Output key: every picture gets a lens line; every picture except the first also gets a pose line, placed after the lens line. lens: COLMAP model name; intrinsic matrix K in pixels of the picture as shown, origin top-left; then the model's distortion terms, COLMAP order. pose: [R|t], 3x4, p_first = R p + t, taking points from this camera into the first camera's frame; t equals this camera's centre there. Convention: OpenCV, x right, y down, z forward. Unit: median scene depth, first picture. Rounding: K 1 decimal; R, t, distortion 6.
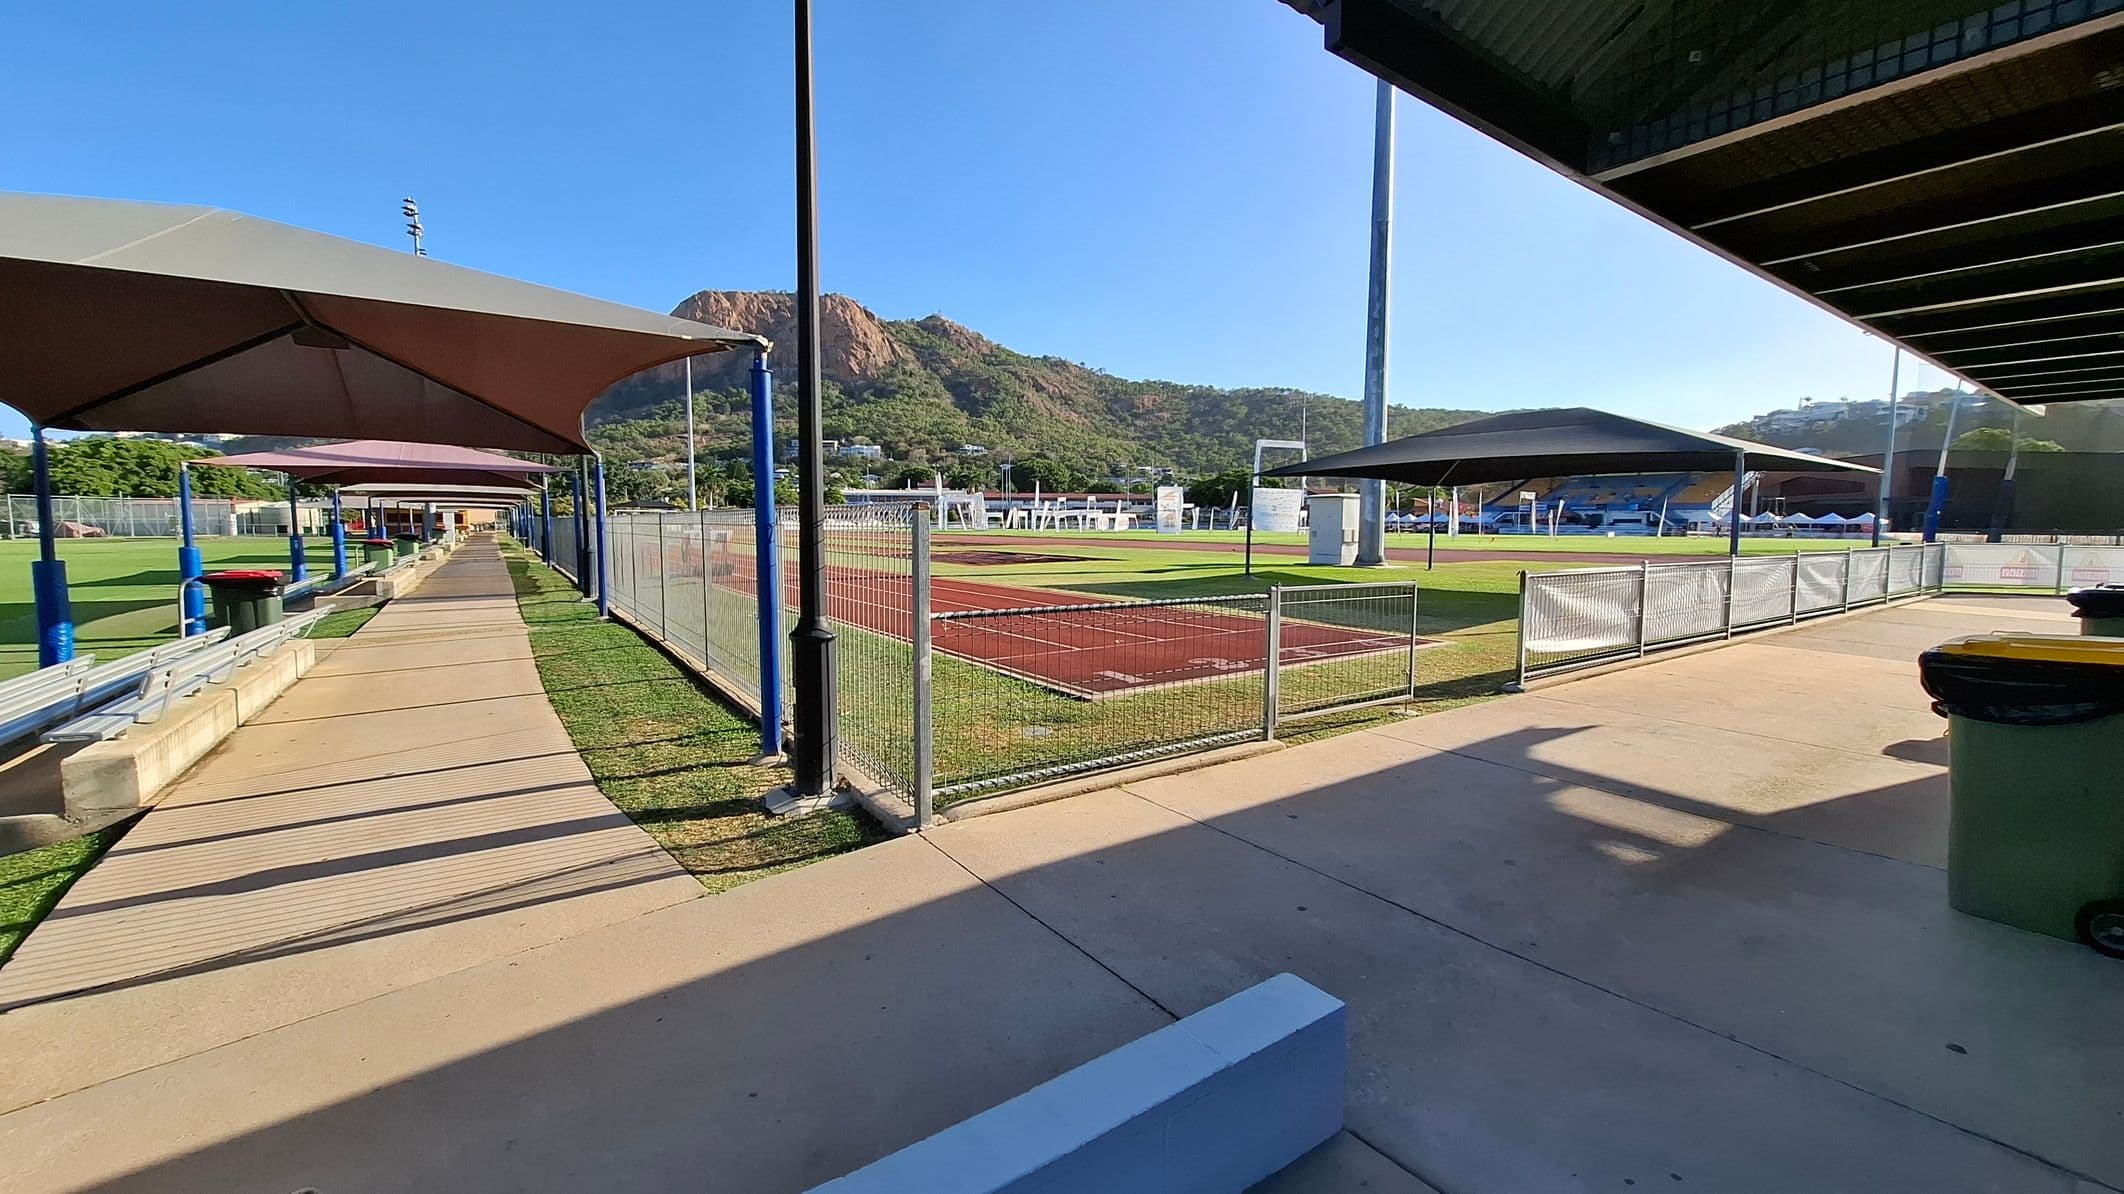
lens RADIAL K [[832.5, 0, 1062.0], [0, 832.5, 597.0], [0, 0, 1]] dist [0.001423, -0.000001]
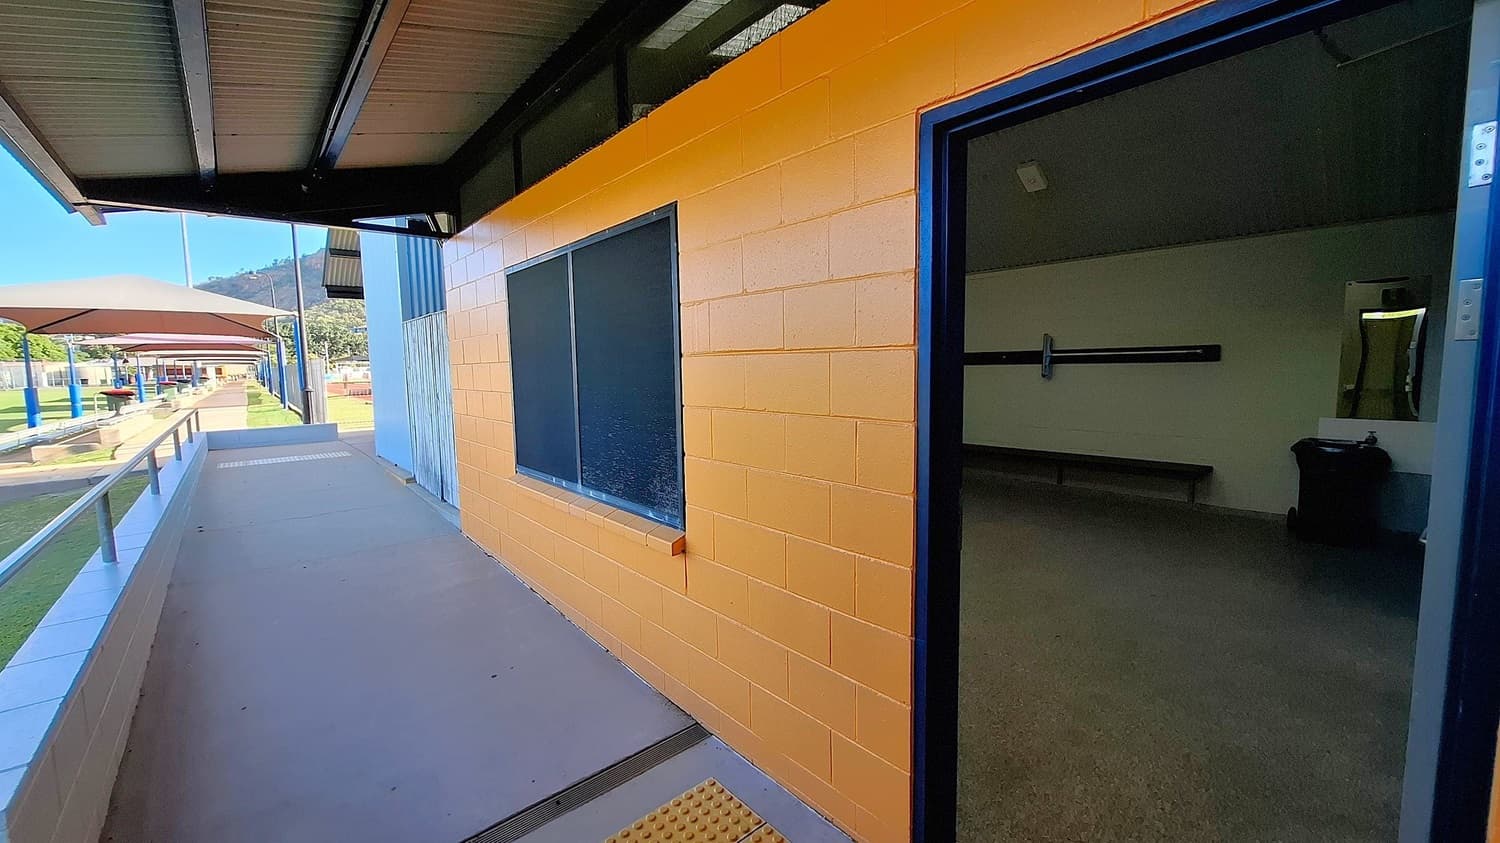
lens RADIAL K [[587.9, 0, 750.0], [0, 587.9, 421.5], [0, 0, 1]] dist [0.001423, -0.000001]
pose [[0.994005, -0.034714, 0.103682, 0.131187], [0.033781, 0.999372, 0.010740, 0.020318], [-0.103989, -0.007173, 0.994553, -0.176557]]
